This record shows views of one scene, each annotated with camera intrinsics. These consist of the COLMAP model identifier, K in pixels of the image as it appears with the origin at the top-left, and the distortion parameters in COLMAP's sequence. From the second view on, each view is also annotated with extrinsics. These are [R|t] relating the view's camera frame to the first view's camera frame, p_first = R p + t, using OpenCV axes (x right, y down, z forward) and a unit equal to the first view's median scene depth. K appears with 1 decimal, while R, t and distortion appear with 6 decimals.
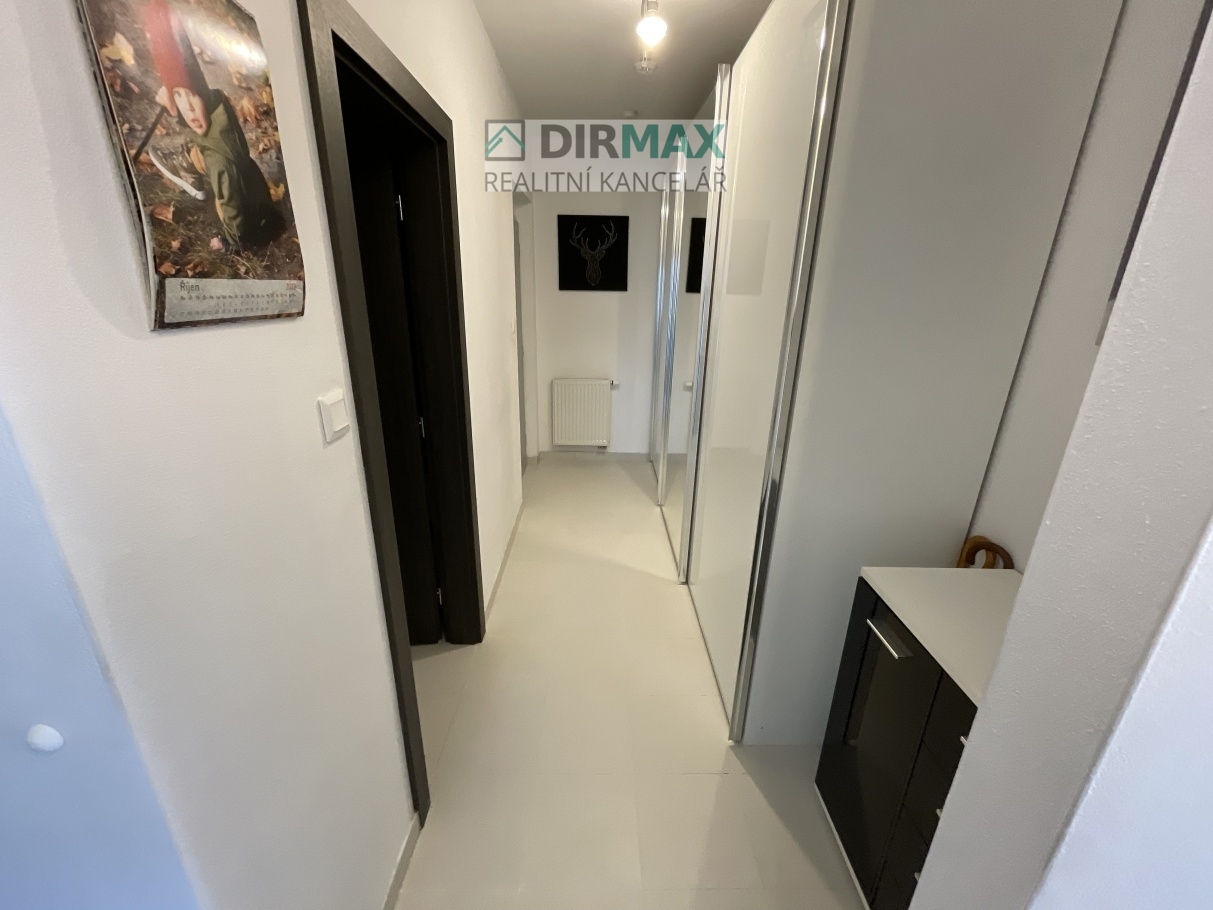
lens RADIAL K [[488.8, 0, 607.9], [0, 488.8, 450.8], [0, 0, 1]] dist [-0.001756, -0.001013]
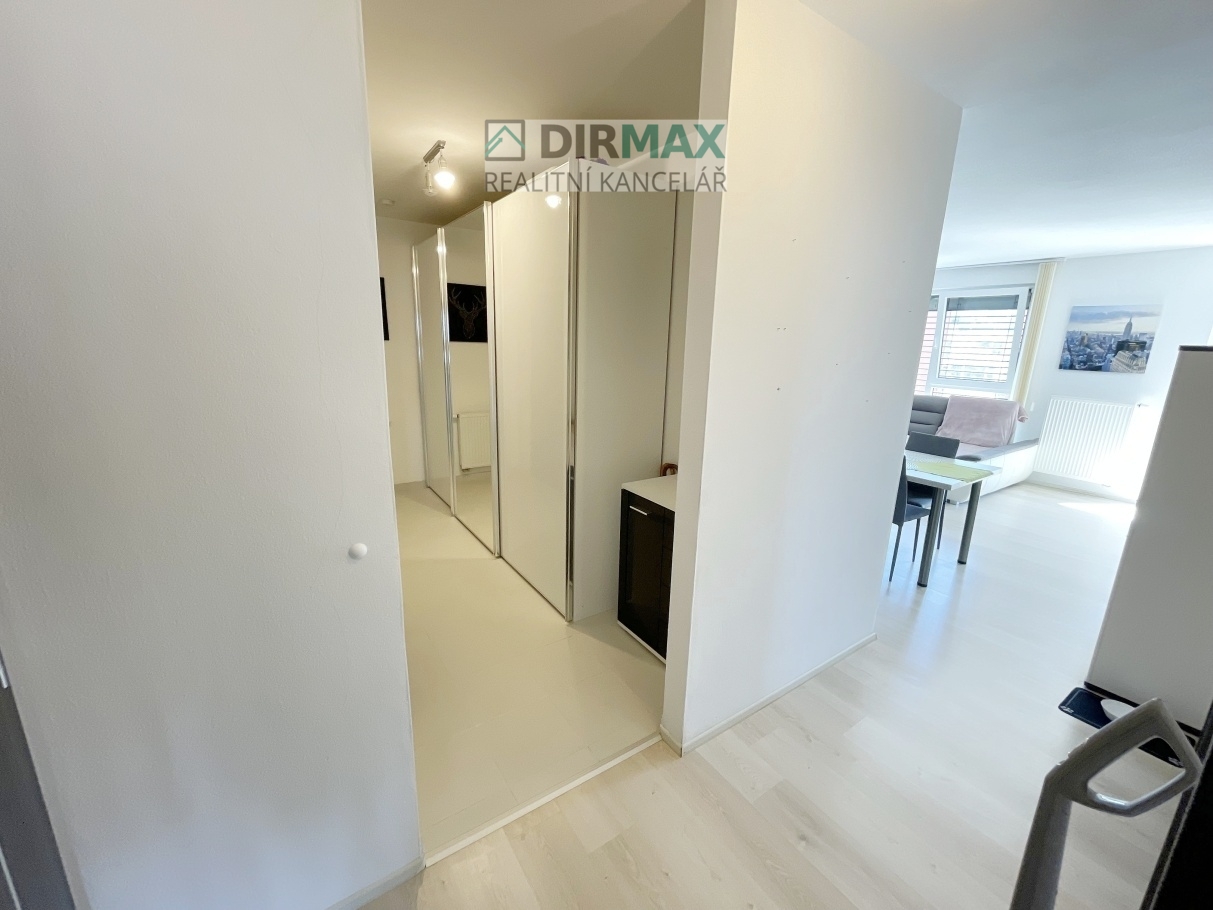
lens RADIAL K [[488.8, 0, 607.9], [0, 488.8, 450.8], [0, 0, 1]] dist [-0.001756, -0.001013]
pose [[0.836507, -0.128040, 0.532787, -0.457256], [0.175210, 0.983771, -0.038668, 0.161732], [-0.519190, 0.125695, 0.845365, -0.522221]]
